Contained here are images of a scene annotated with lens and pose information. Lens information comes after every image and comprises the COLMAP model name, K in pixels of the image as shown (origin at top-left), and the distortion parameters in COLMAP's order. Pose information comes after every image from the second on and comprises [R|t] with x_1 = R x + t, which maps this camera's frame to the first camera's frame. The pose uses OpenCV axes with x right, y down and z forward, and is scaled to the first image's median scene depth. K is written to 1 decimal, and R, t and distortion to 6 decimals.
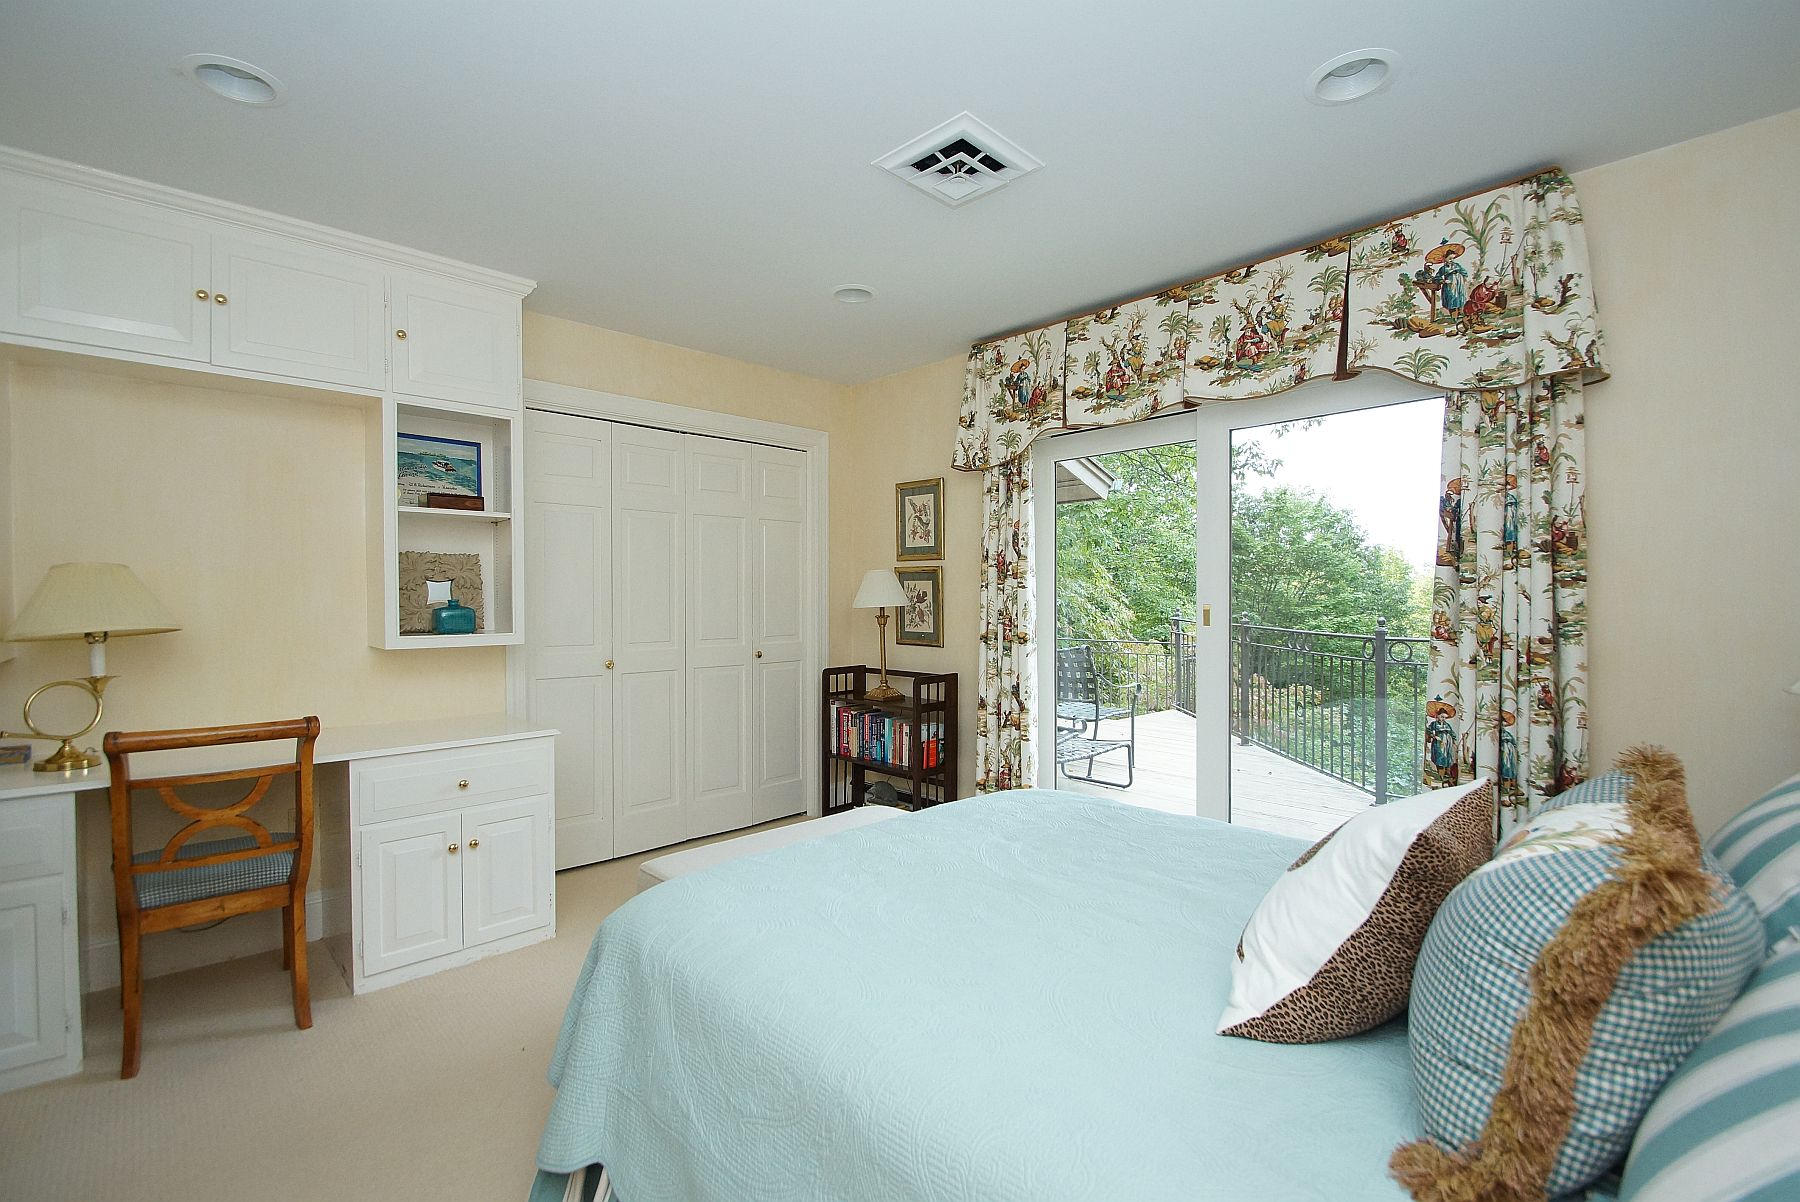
lens RADIAL K [[787.4, 0, 896.5], [0, 787.4, 602.7], [0, 0, 1]] dist [0.009343, -0.014565]
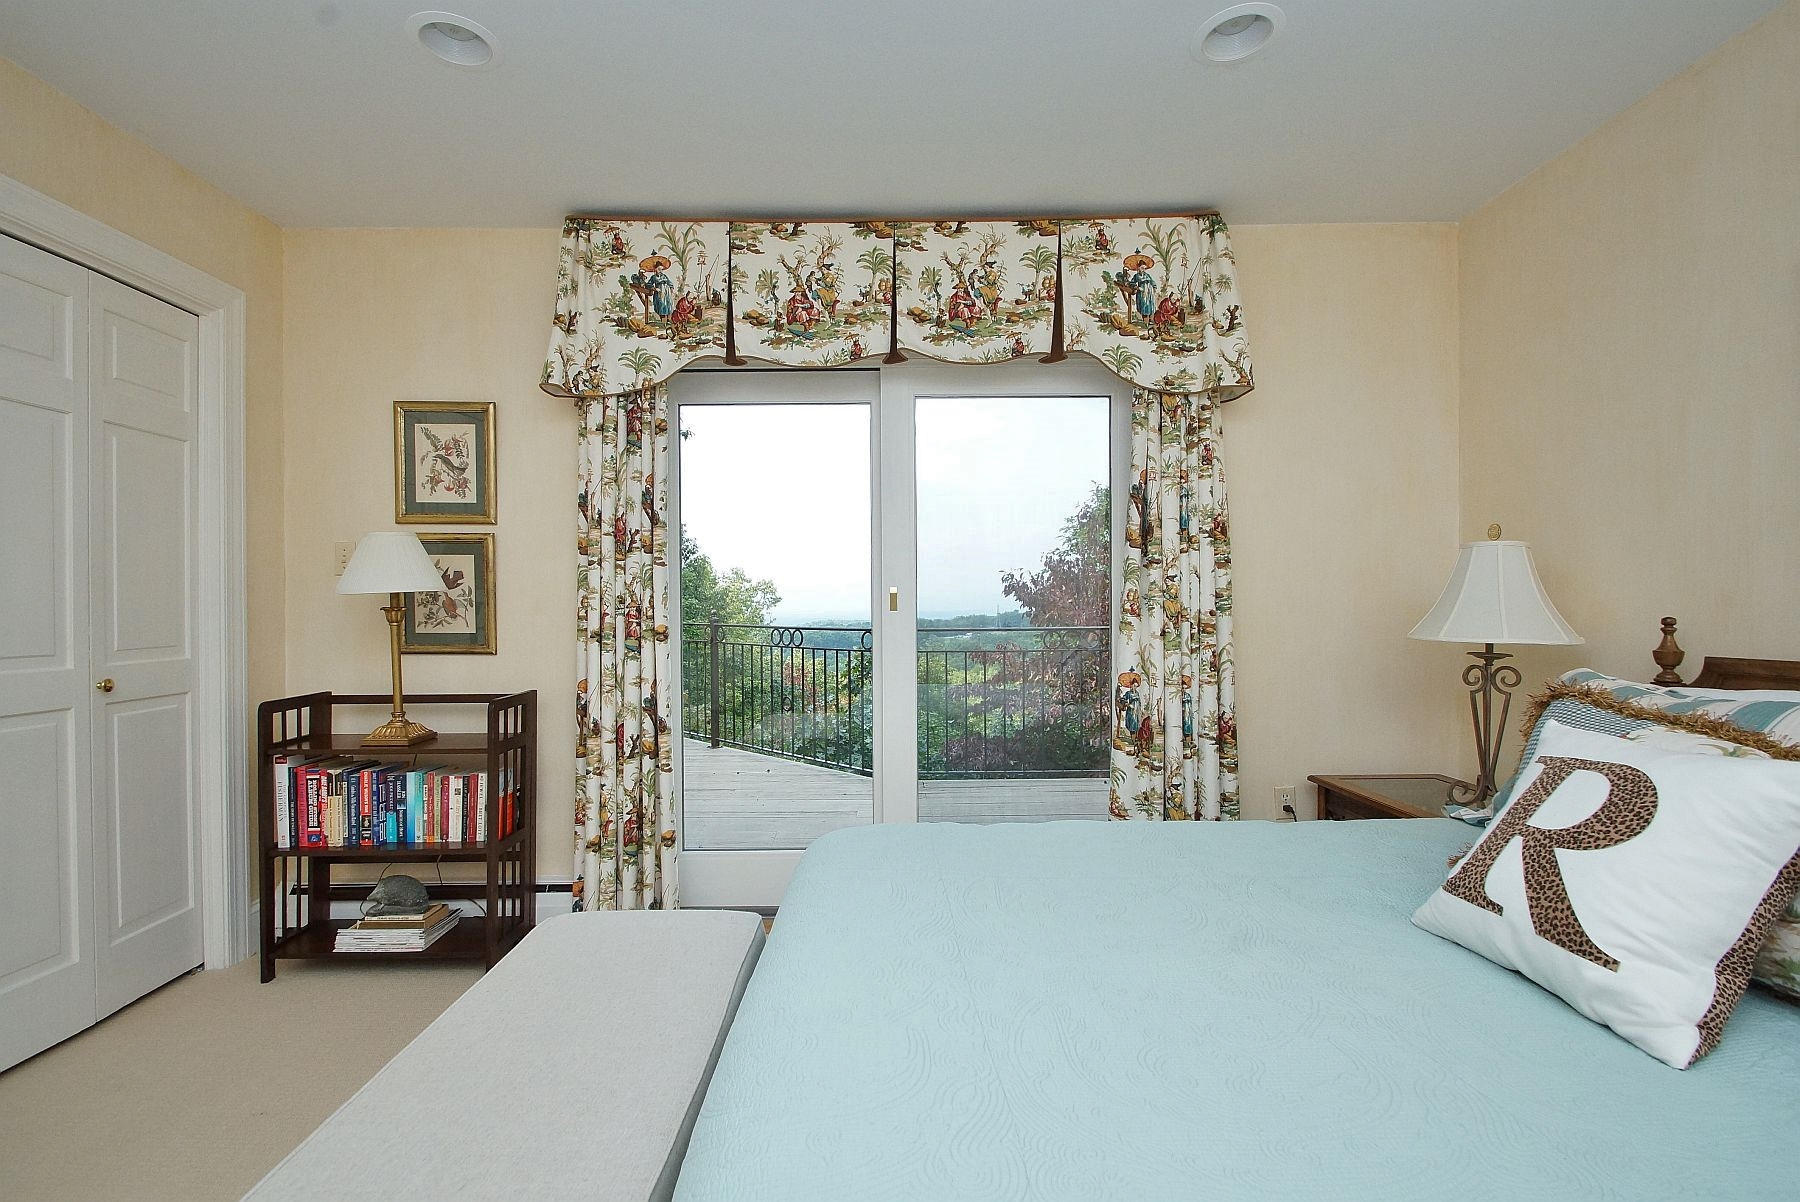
lens RADIAL K [[787.4, 0, 894.8], [0, 787.4, 608.8], [0, 0, 1]] dist [0.009343, -0.014565]
pose [[0.688550, -0.005929, 0.725164, -0.247726], [0.008287, 0.999966, 0.000308, 0.025785], [-0.725141, 0.005797, 0.688576, 0.365391]]
